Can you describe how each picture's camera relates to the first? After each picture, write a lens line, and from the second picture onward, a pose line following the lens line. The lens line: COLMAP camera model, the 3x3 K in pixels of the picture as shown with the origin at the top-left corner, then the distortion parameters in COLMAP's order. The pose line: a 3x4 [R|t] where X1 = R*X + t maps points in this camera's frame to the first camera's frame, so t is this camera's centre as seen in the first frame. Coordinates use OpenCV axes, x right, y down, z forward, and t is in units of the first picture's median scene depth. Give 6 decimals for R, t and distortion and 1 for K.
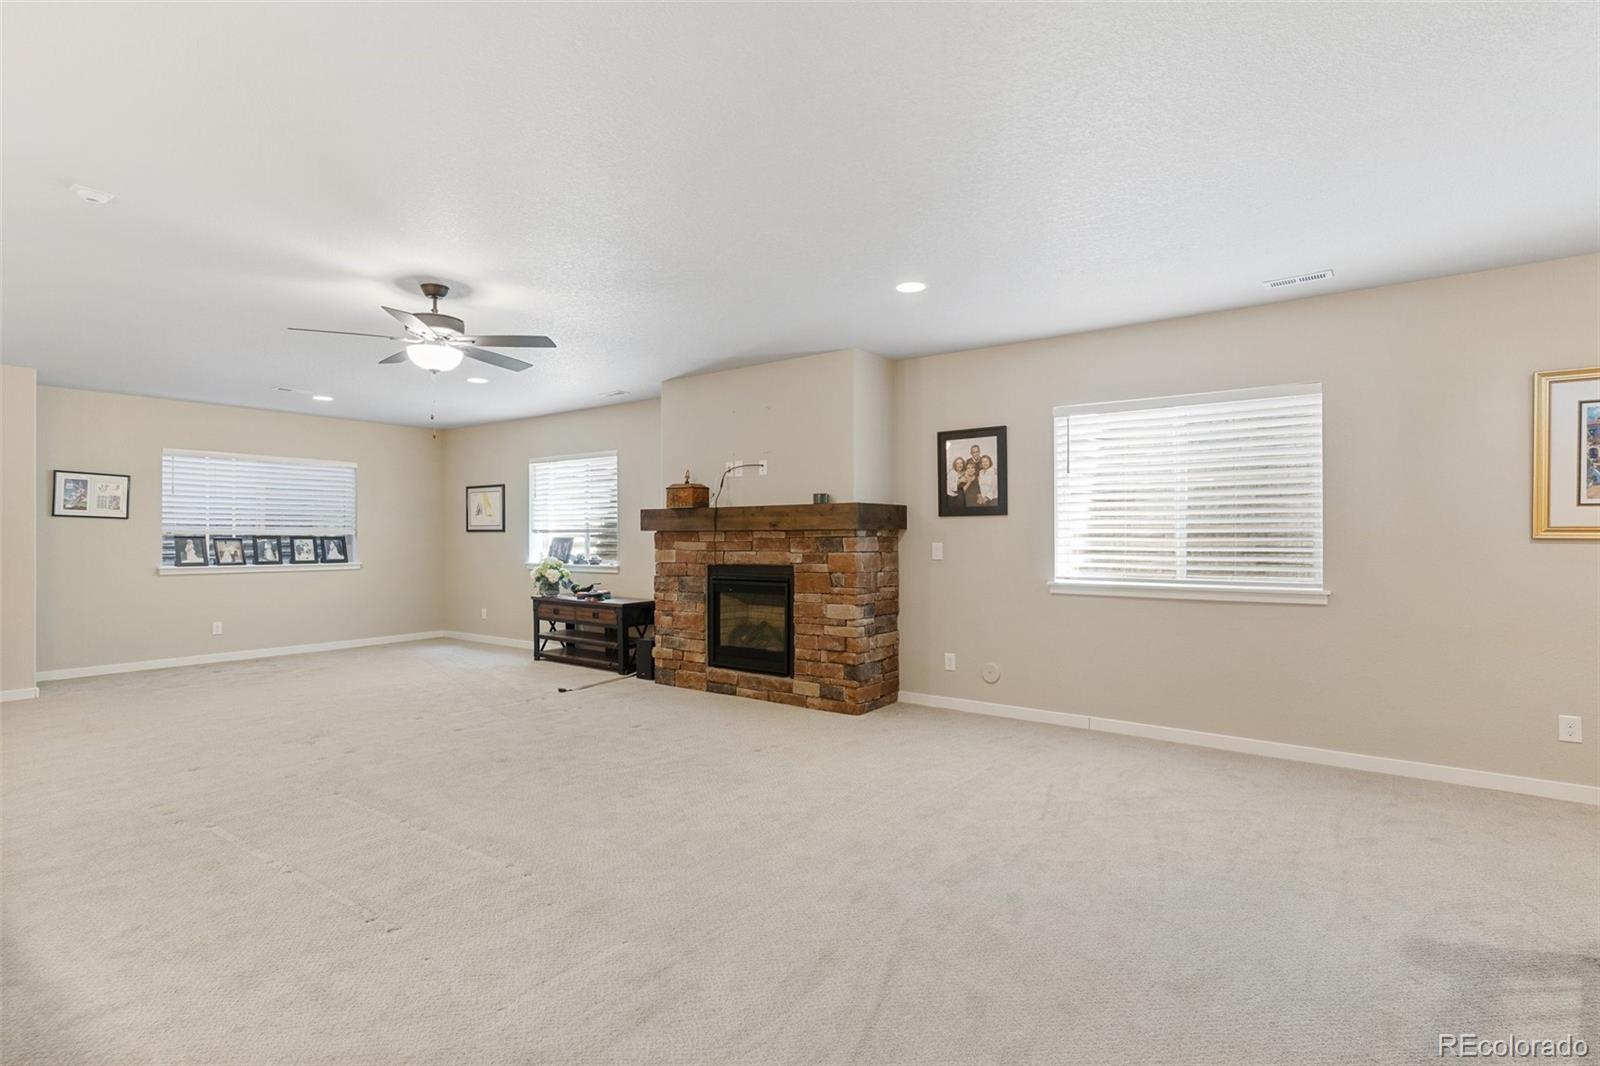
lens RADIAL K [[775.9, 0, 800.0], [0, 775.9, 533.0], [0, 0, 1]] dist [-0.003661, -0.000097]
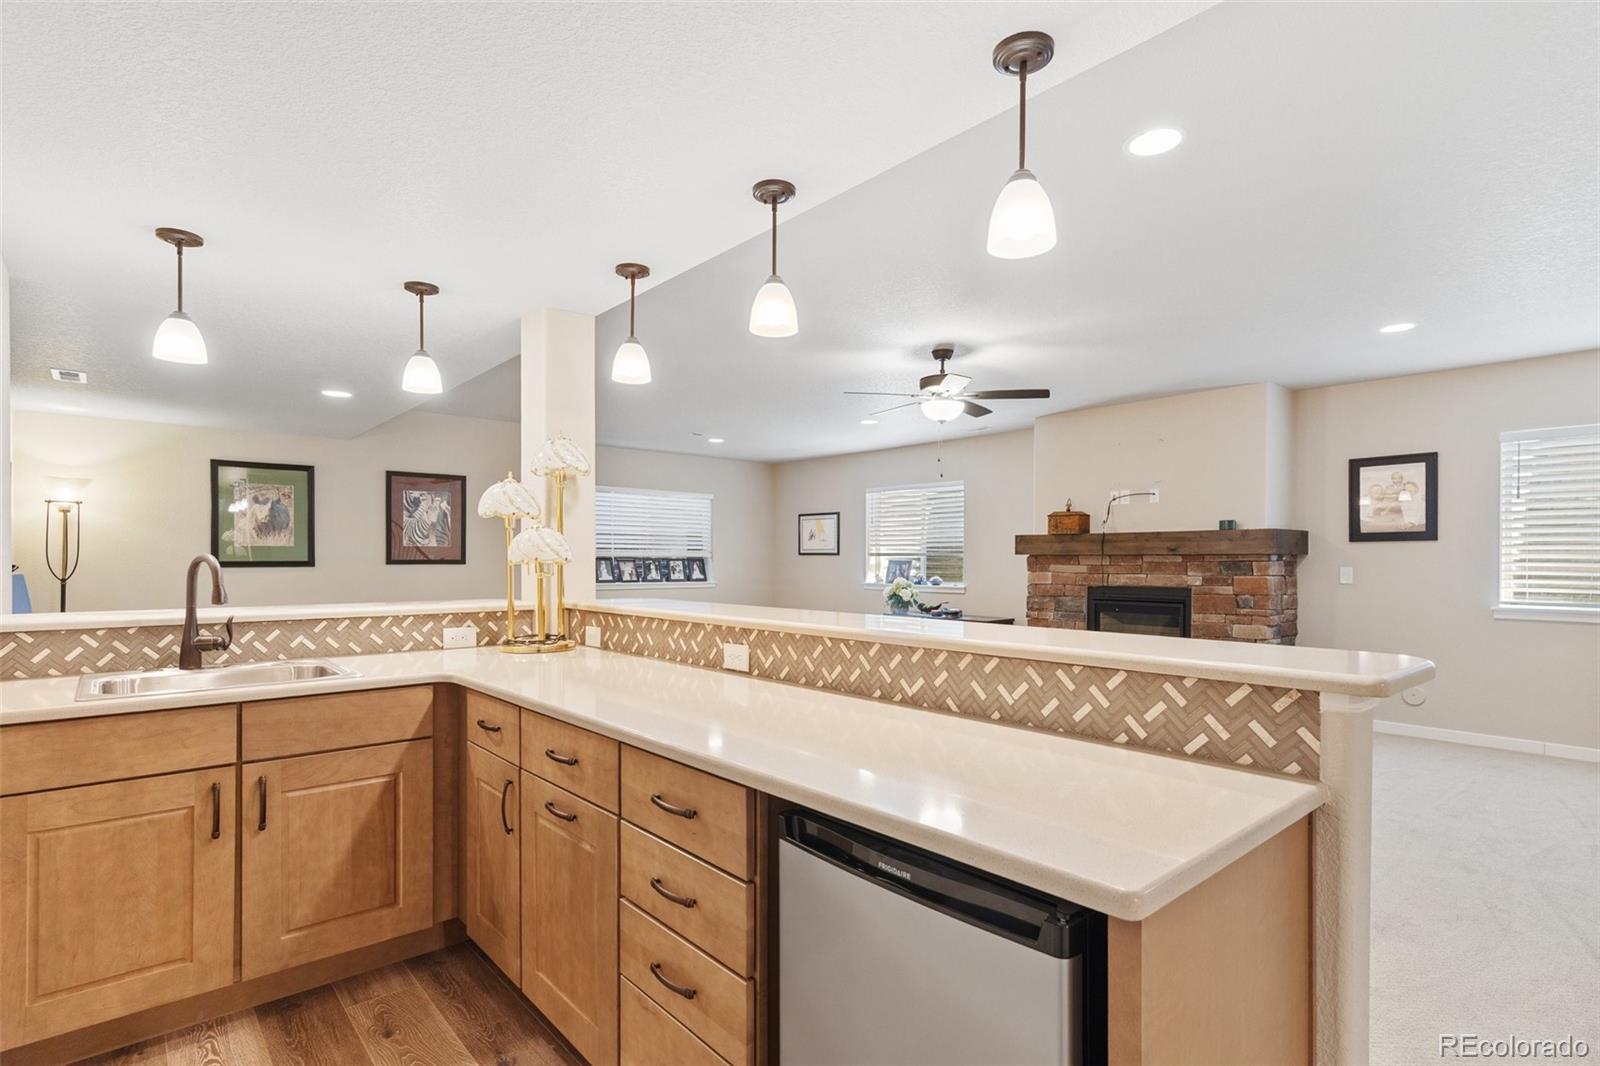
lens RADIAL K [[786.0, 0, 800.8], [0, 786.0, 563.0], [0, 0, 1]] dist [0.002932, 0.000666]
pose [[0.977003, 0.005710, -0.213149, -0.286294], [-0.004031, 0.999957, 0.008309, 0.001049], [0.213187, -0.007258, 0.976984, -0.161217]]
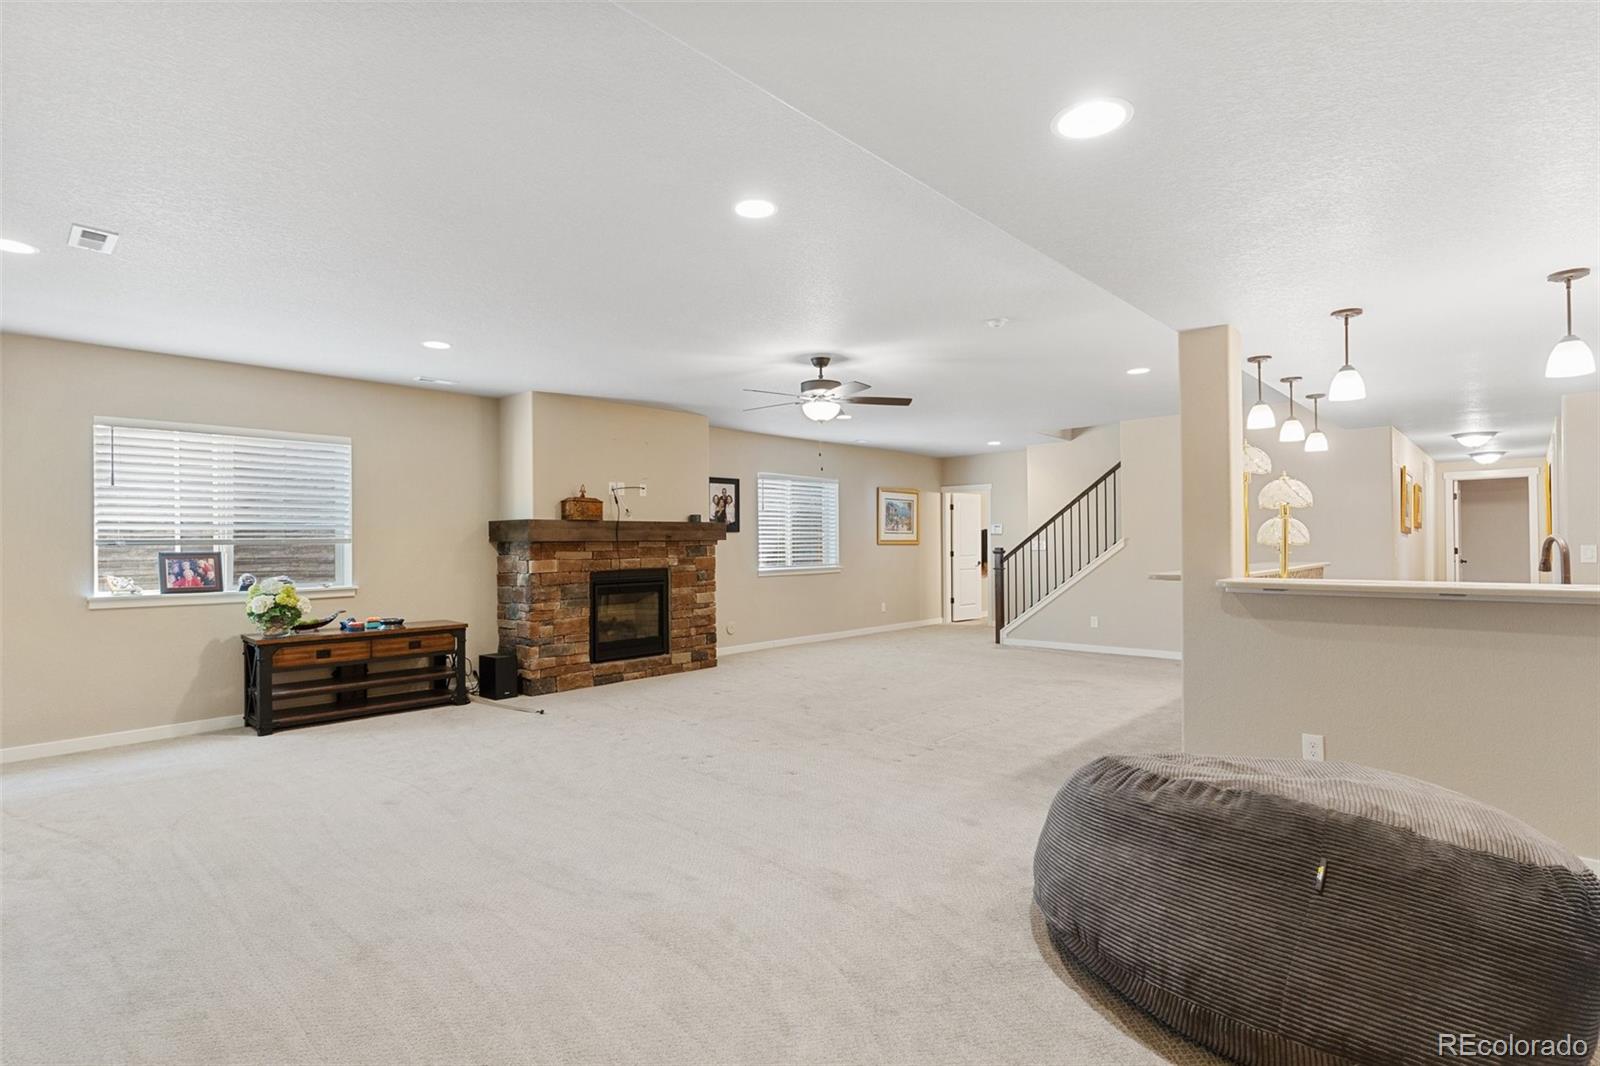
lens RADIAL K [[775.9, 0, 800.0], [0, 775.9, 533.0], [0, 0, 1]] dist [-0.003661, -0.000097]
pose [[0.114535, 0.013284, 0.993330, -1.224129], [0.007054, 0.999875, -0.014185, 0.003324], [-0.993394, 0.008631, 0.114427, 0.596973]]
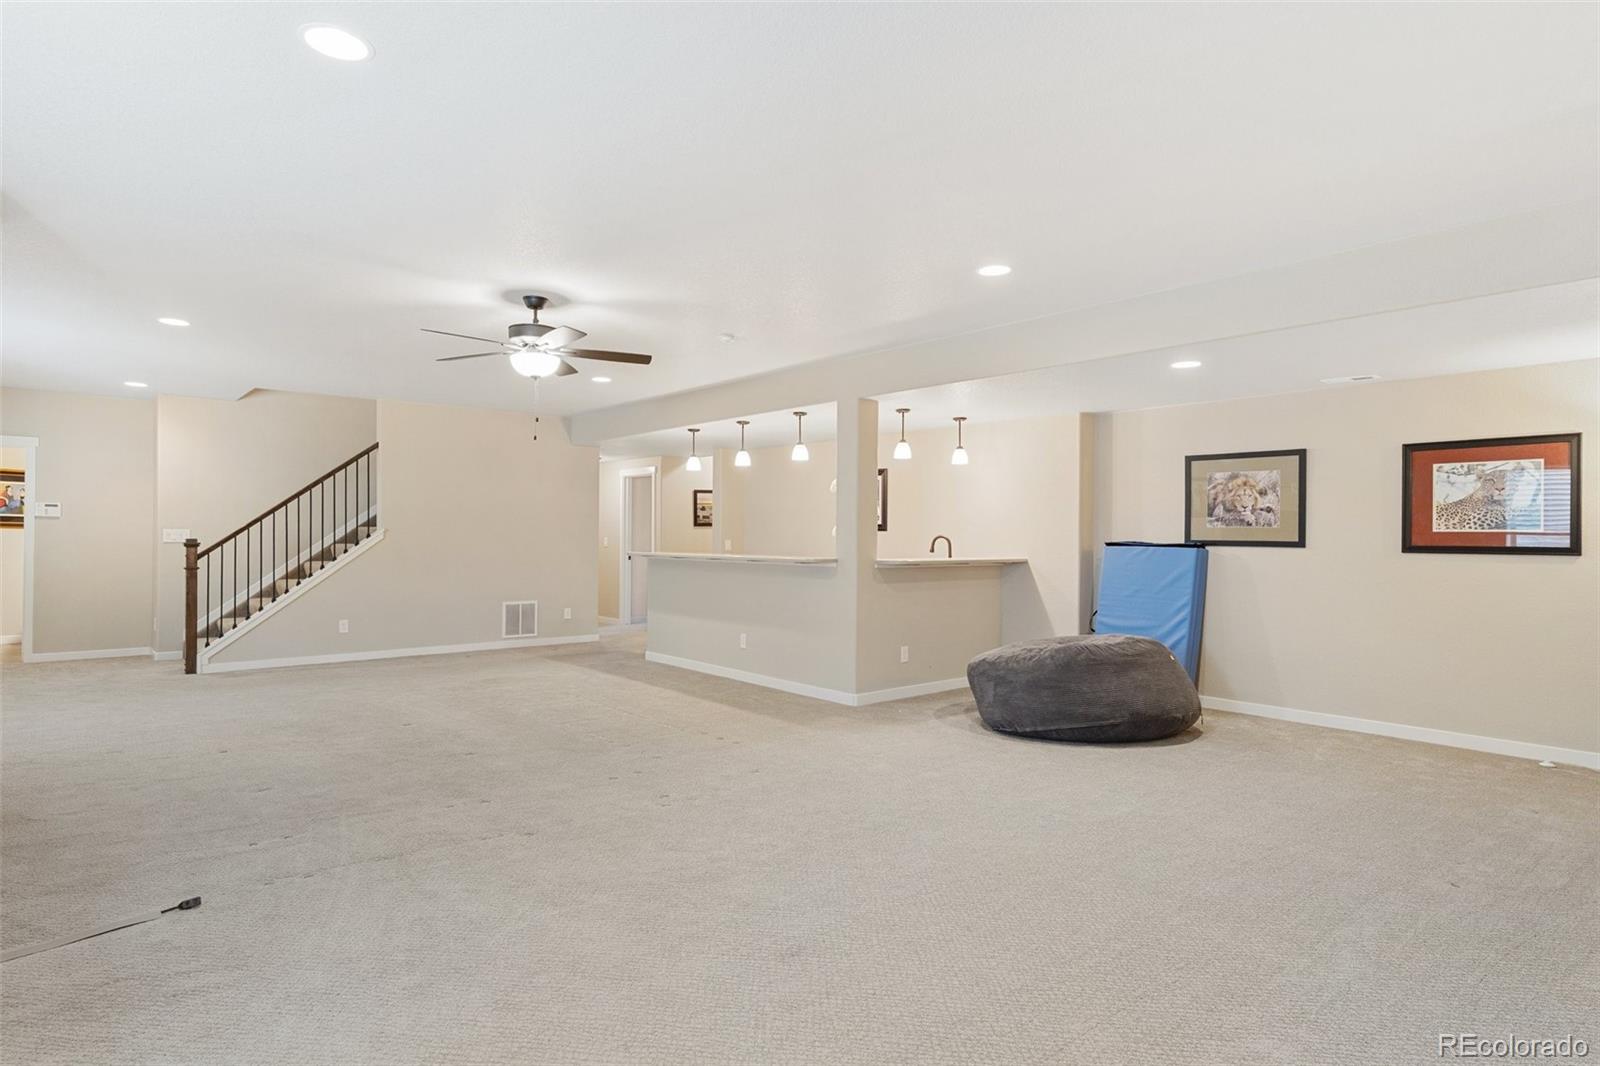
lens RADIAL K [[873.6, 0, 800.0], [0, 873.6, 533.0], [0, 0, 1]] dist [0.001071, 0.000062]
pose [[-0.975437, -0.005192, 0.220216, -0.737658], [-0.006543, 0.999964, -0.005405, 0.006297], [-0.220180, -0.006713, -0.975436, 1.412267]]
